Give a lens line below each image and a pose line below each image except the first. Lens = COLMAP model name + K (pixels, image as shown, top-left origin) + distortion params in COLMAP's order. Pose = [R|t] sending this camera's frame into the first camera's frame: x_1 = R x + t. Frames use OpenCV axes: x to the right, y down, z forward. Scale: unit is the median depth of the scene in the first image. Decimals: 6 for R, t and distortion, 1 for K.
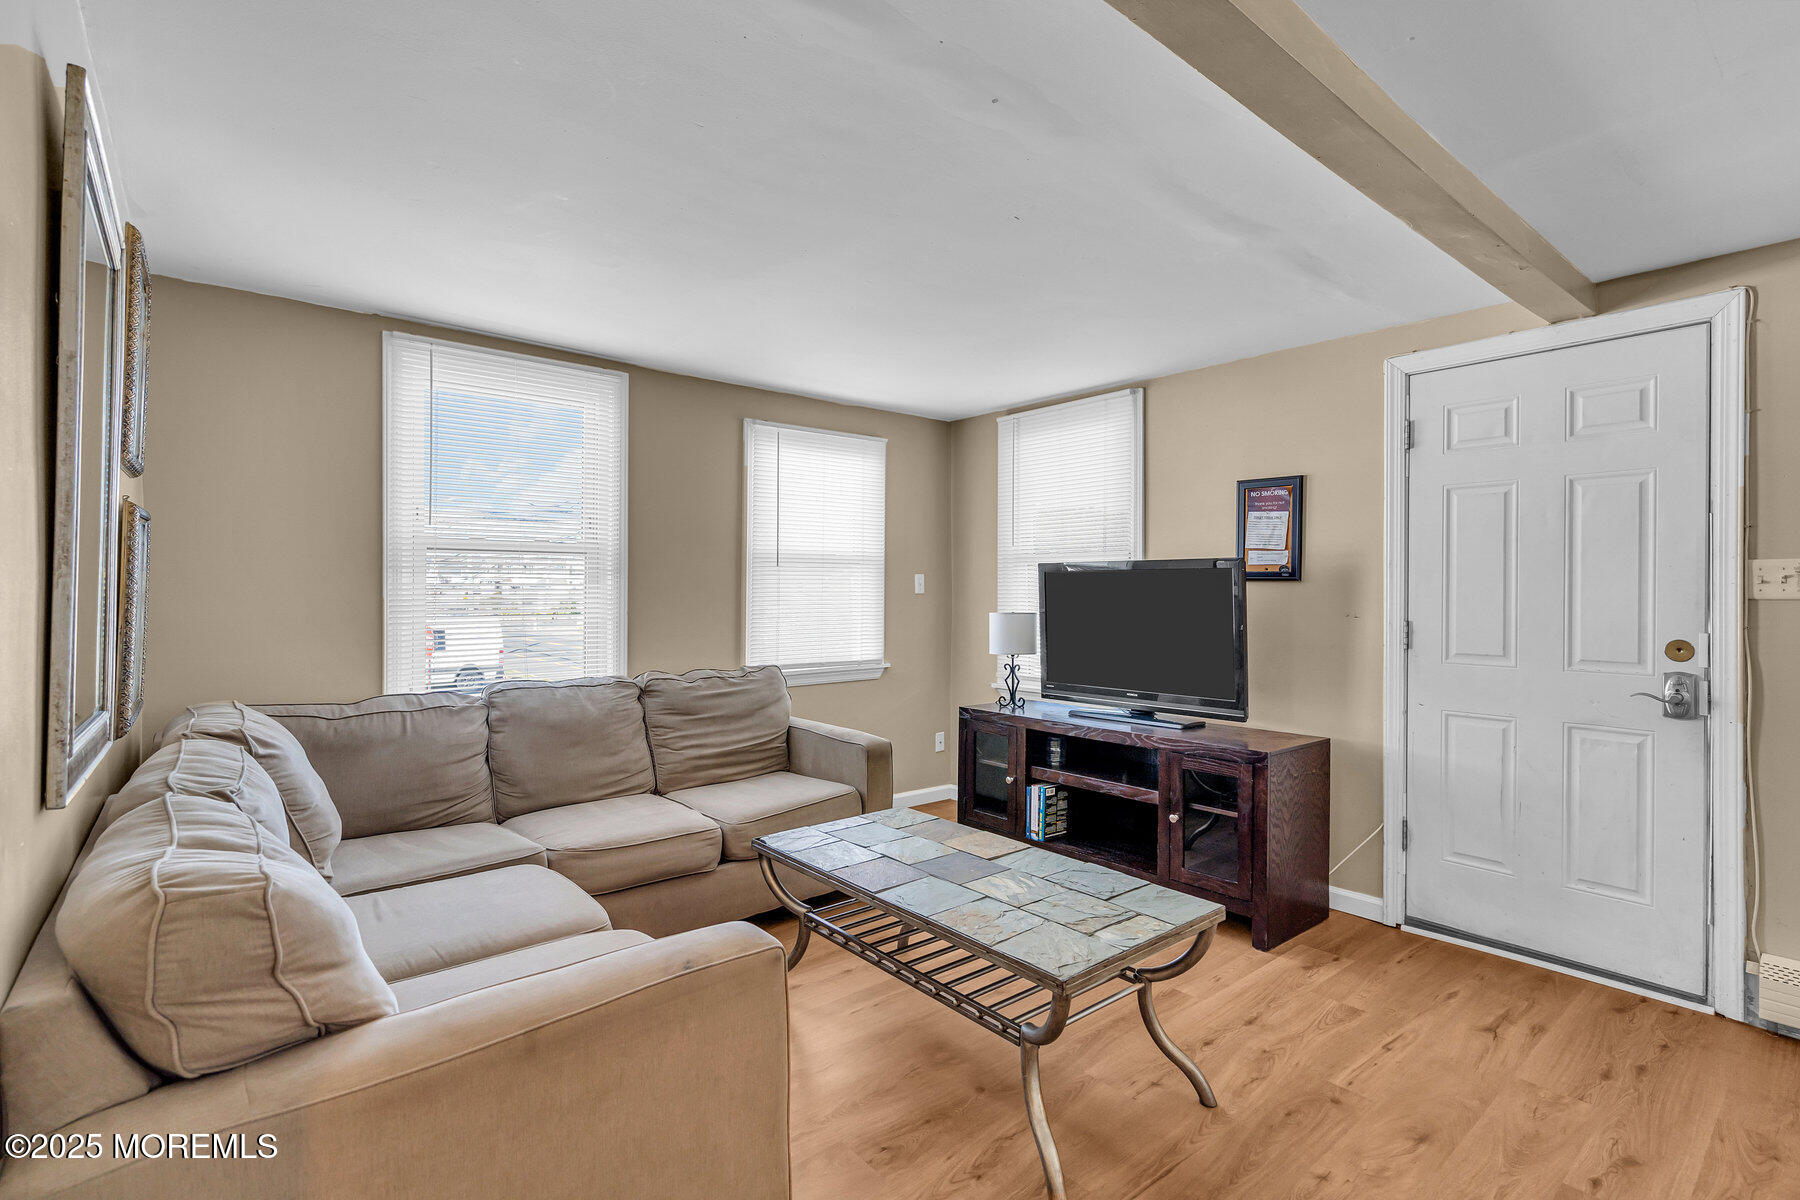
lens RADIAL K [[838.0, 0, 900.0], [0, 838.0, 600.0], [0, 0, 1]] dist [0.001226, -0.000133]
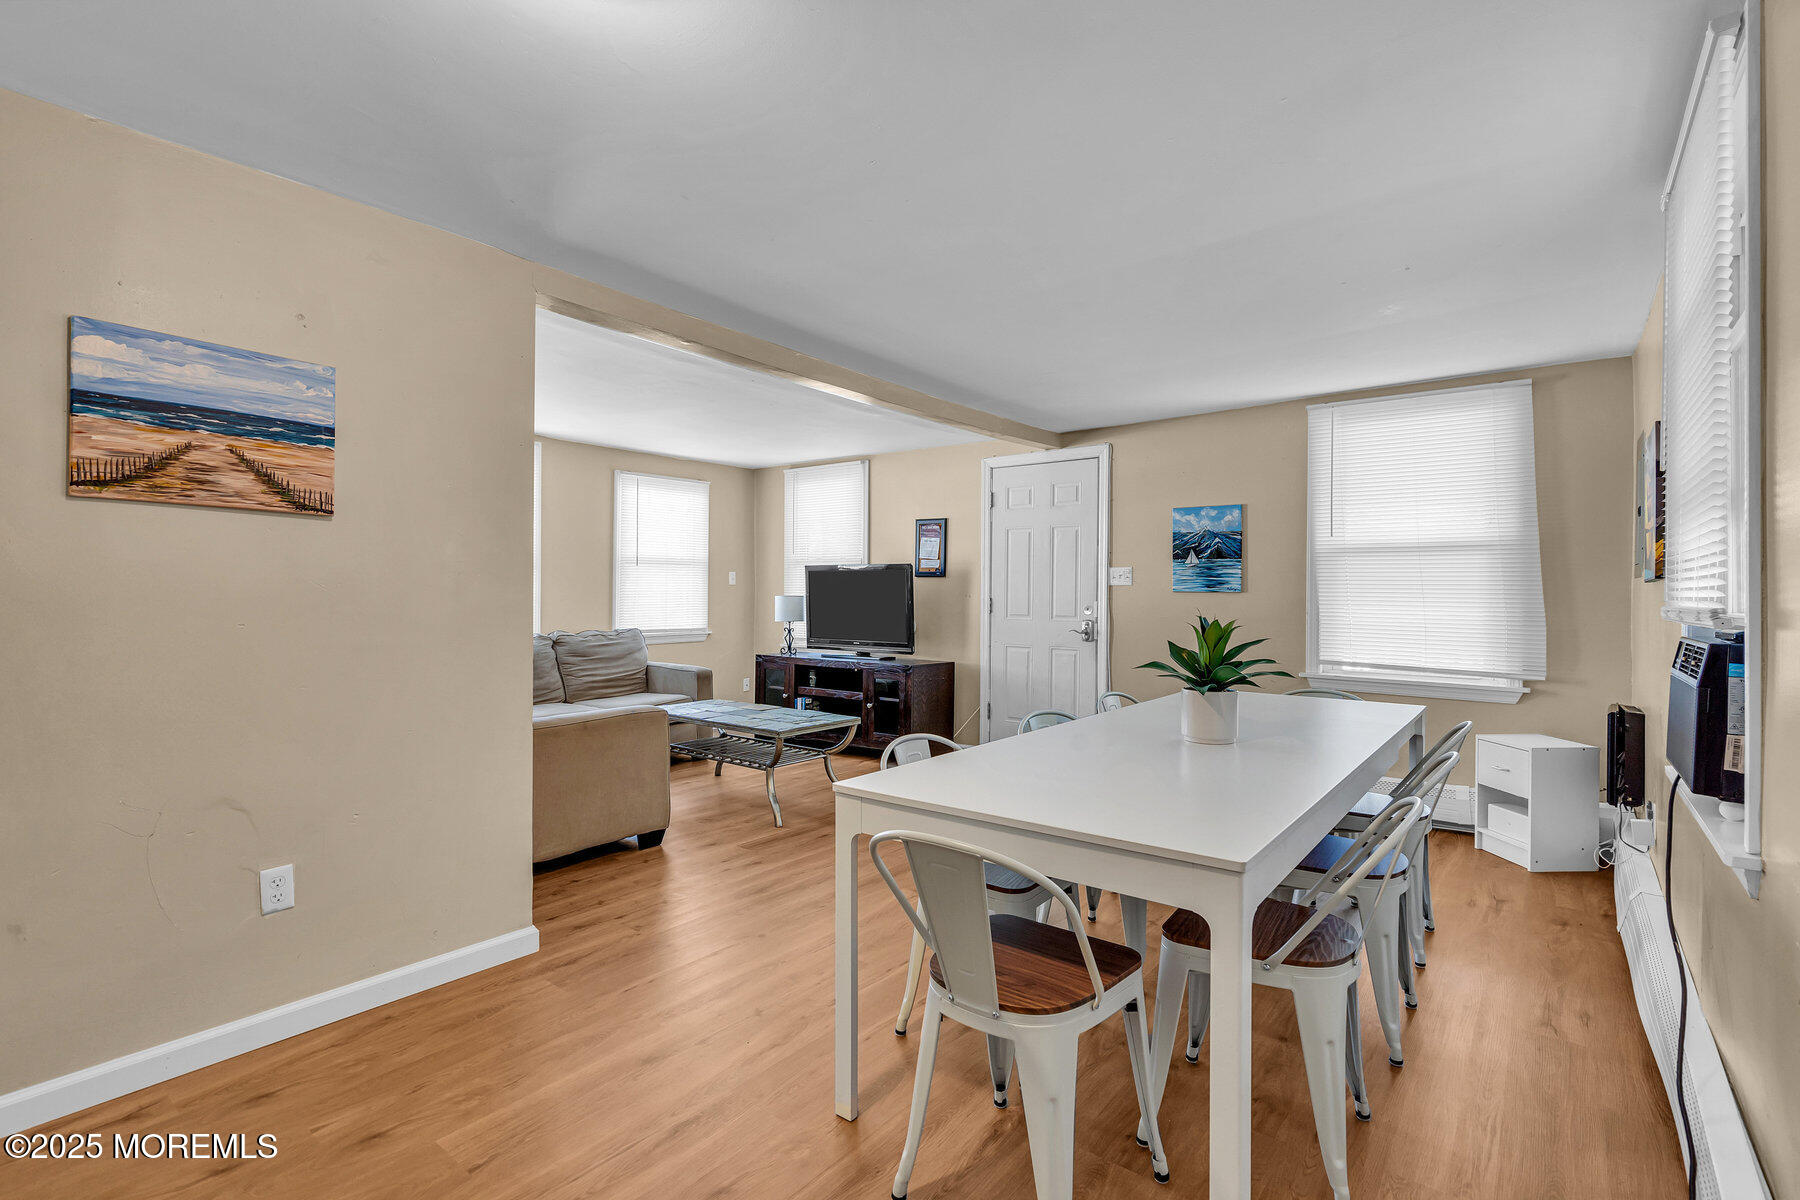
lens RADIAL K [[838.0, 0, 900.0], [0, 838.0, 600.0], [0, 0, 1]] dist [0.001226, -0.000133]
pose [[0.978864, 0.000571, 0.204512, 0.014559], [-0.000841, 0.999999, 0.001234, 0.023457], [-0.204511, -0.001380, 0.978863, -0.701916]]
